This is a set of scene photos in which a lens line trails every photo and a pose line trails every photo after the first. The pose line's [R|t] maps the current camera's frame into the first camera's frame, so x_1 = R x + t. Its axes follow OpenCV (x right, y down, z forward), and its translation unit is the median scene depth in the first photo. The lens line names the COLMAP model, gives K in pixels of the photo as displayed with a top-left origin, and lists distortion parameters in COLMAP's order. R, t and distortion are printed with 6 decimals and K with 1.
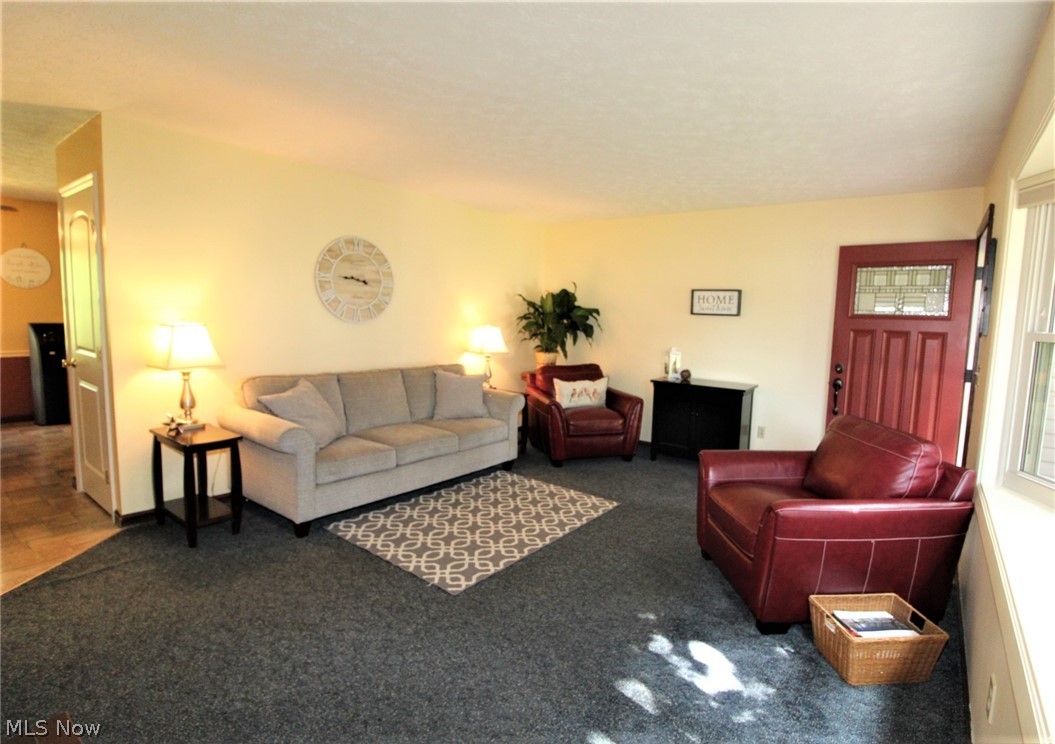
lens RADIAL K [[519.0, 0, 547.0], [0, 519.0, 368.1], [0, 0, 1]] dist [-0.000503, -0.000052]
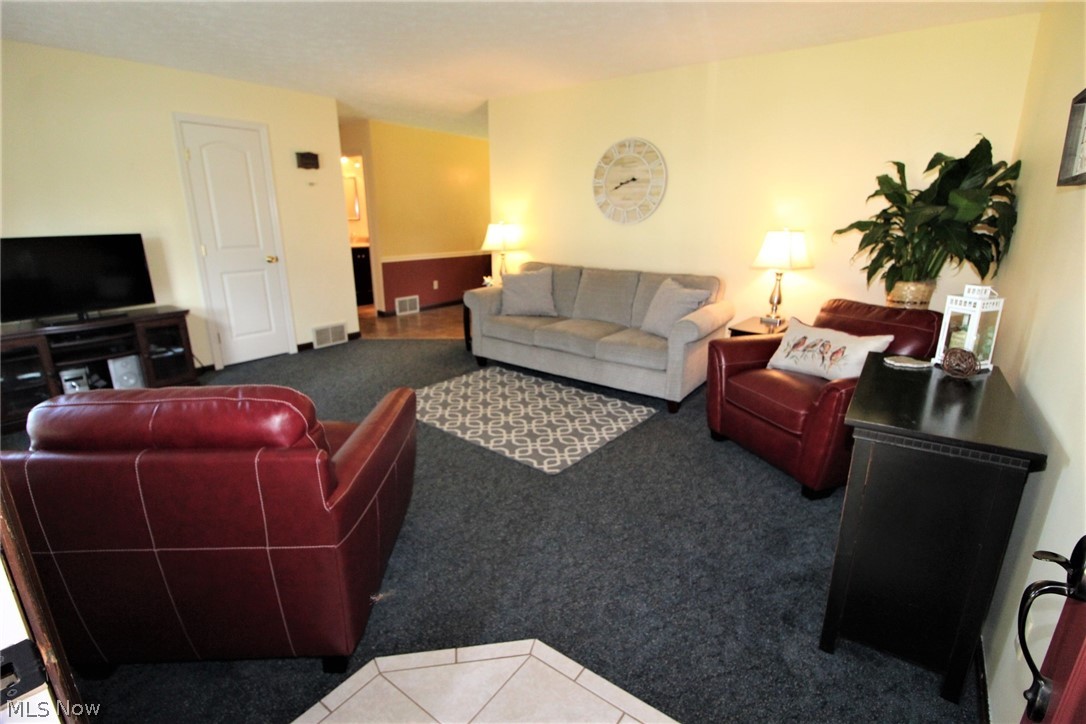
lens RADIAL K [[500.8, 0, 546.3], [0, 500.8, 357.6], [0, 0, 1]] dist [-0.000186, -0.013456]
pose [[-0.034300, 0.252492, -0.966991, 0.737986], [-0.101302, 0.961699, 0.254703, -0.072416], [0.994264, 0.106695, -0.007409, 0.919940]]
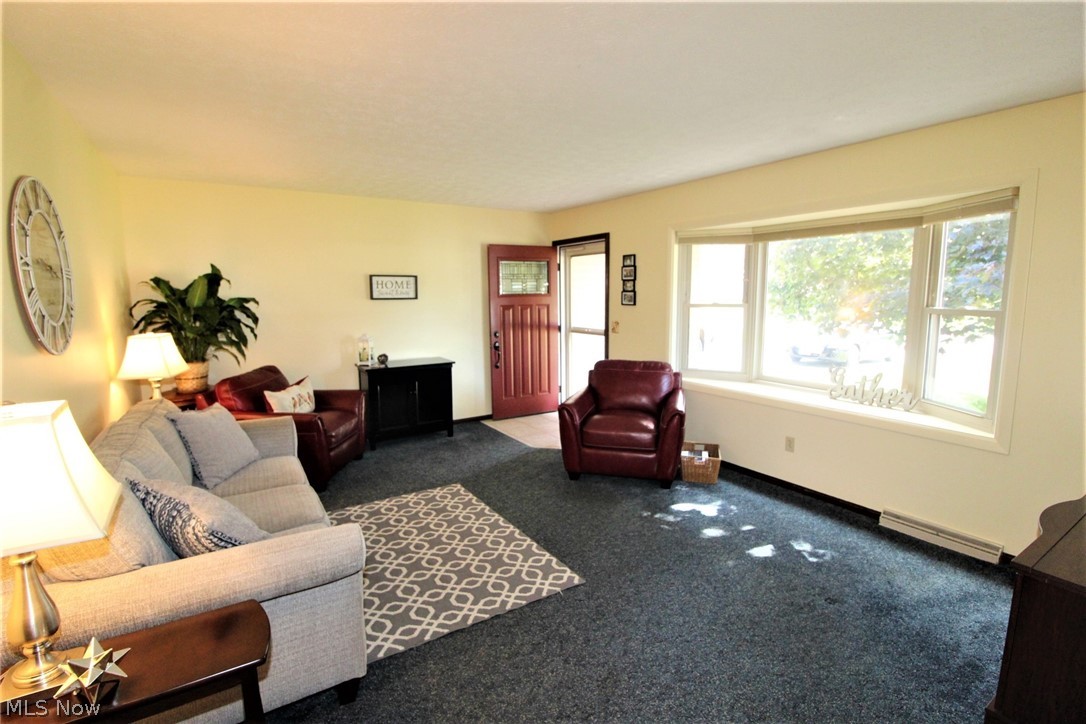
lens RADIAL K [[514.2, 0, 547.3], [0, 514.2, 353.7], [0, 0, 1]] dist [0.000930, -0.011090]
pose [[0.346888, -0.148141, 0.926133, -0.682307], [0.118133, 0.986484, 0.113547, -0.090834], [-0.930437, 0.070019, 0.359700, 0.410580]]
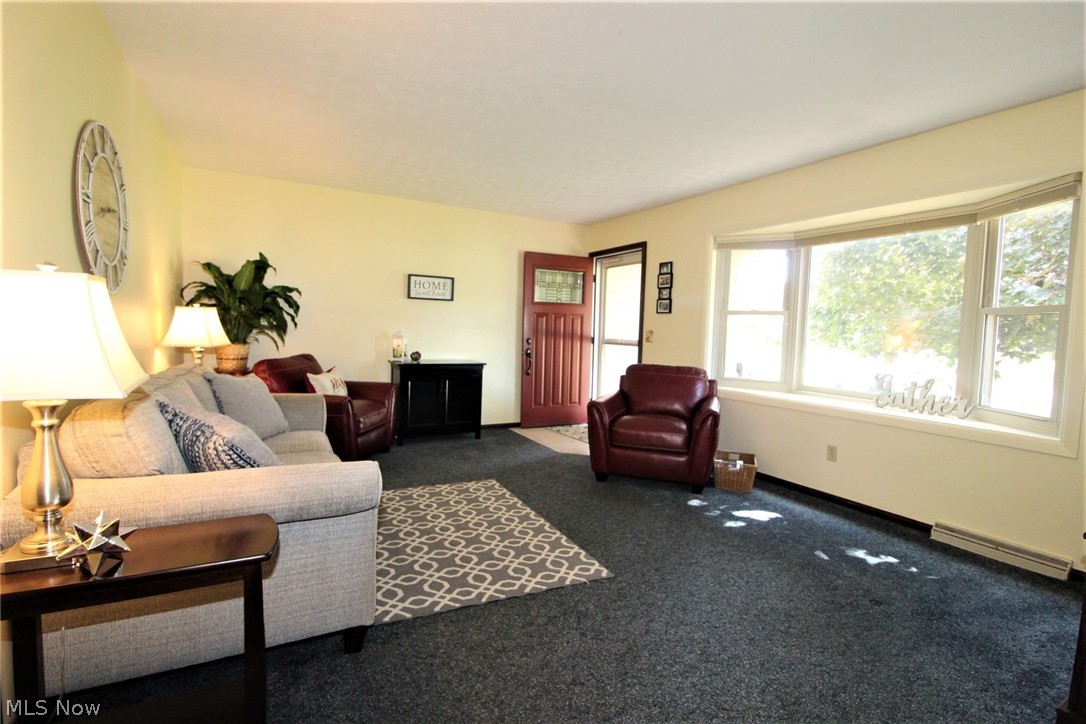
lens RADIAL K [[515.4, 0, 546.8], [0, 515.4, 355.3], [0, 0, 1]] dist [-0.000828, -0.009950]
pose [[0.412682, -0.067750, 0.908352, -0.680875], [0.078690, 0.996154, 0.038549, -0.010858], [-0.907470, 0.055569, 0.416426, 0.414417]]
